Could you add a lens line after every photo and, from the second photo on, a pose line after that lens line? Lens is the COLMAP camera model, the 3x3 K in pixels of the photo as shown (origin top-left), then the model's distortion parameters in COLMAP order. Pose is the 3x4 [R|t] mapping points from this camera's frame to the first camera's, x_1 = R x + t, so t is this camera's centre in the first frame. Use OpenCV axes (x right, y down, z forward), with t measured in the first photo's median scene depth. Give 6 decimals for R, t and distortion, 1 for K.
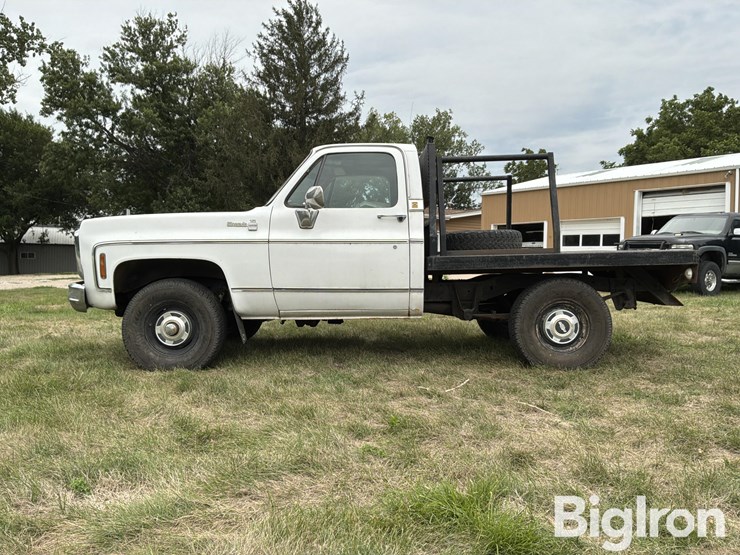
lens RADIAL K [[655.5, 0, 395.6], [0, 655.5, 268.0], [0, 0, 1]] dist [0.017308, 0.007443]
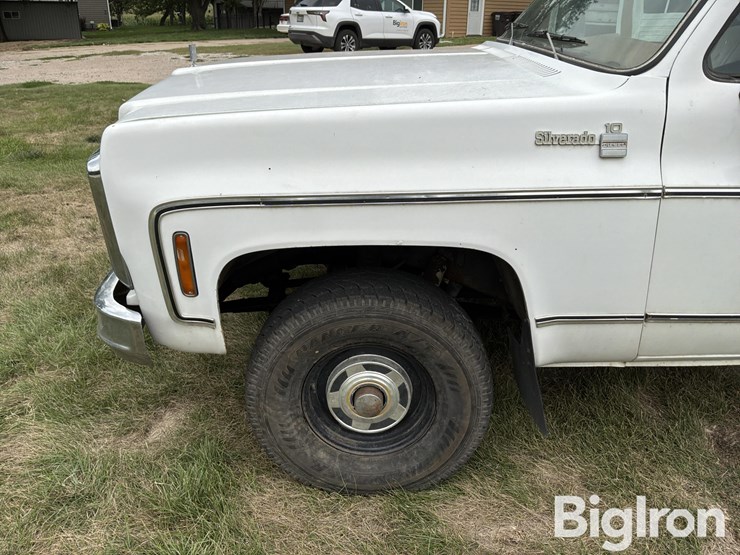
lens RADIAL K [[616.6, 0, 366.8], [0, 616.6, 280.5], [0, 0, 1]] dist [0.110637, -0.205293]
pose [[0.999800, 0.000136, -0.020004, -0.330615], [0.007530, 0.923877, 0.382616, -0.120517], [0.018533, -0.382690, 0.923691, 0.668961]]
